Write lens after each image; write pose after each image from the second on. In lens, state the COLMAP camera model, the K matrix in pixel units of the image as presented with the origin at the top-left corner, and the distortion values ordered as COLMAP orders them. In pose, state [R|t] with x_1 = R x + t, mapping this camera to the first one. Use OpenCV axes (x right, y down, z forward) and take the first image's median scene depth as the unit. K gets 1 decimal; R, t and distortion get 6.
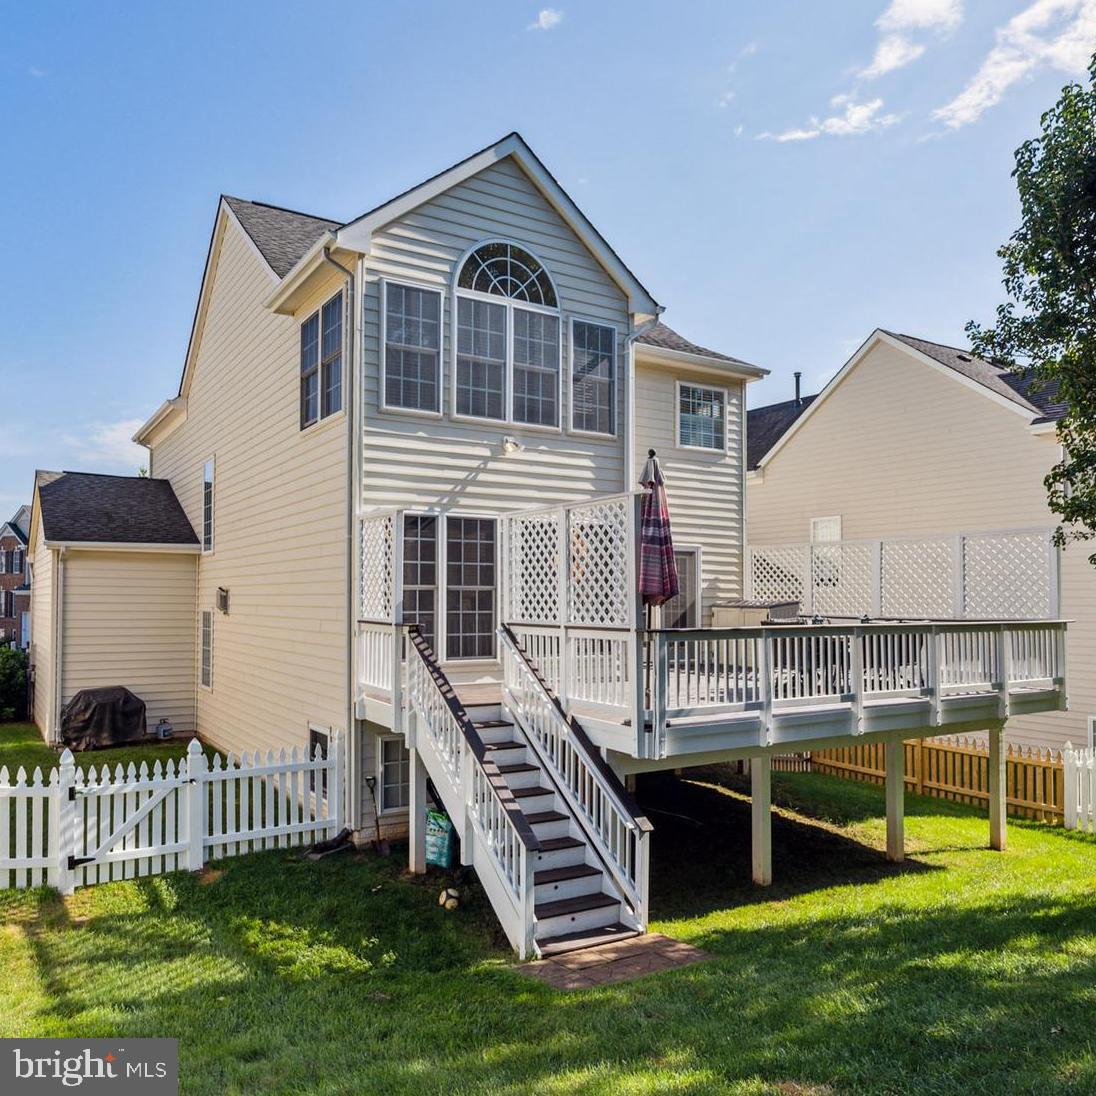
lens RADIAL K [[887.2, 0, 548.0], [0, 887.2, 548.0], [0, 0, 1]] dist [-0.009662, -0.001443]
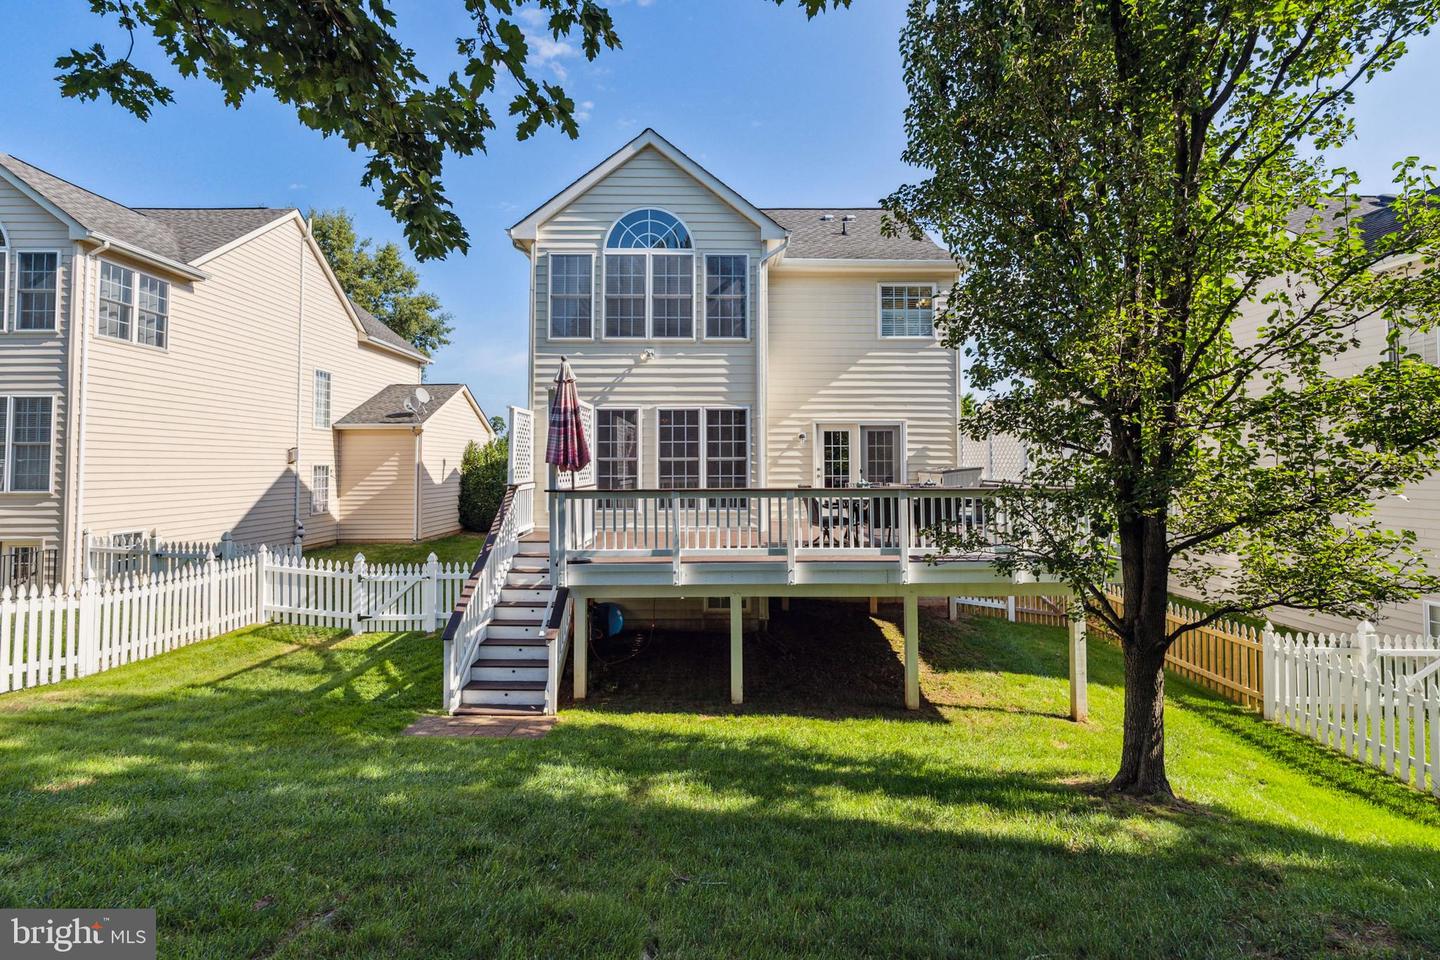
lens RADIAL K [[646.7, 0, 721.0], [0, 646.7, 427.2], [0, 0, 1]] dist [-0.002919, -0.000459]
pose [[0.858666, -0.038336, -0.511100, 0.568352], [0.035449, 0.999253, -0.015396, 0.015700], [0.511309, -0.004898, 0.859383, 0.195783]]
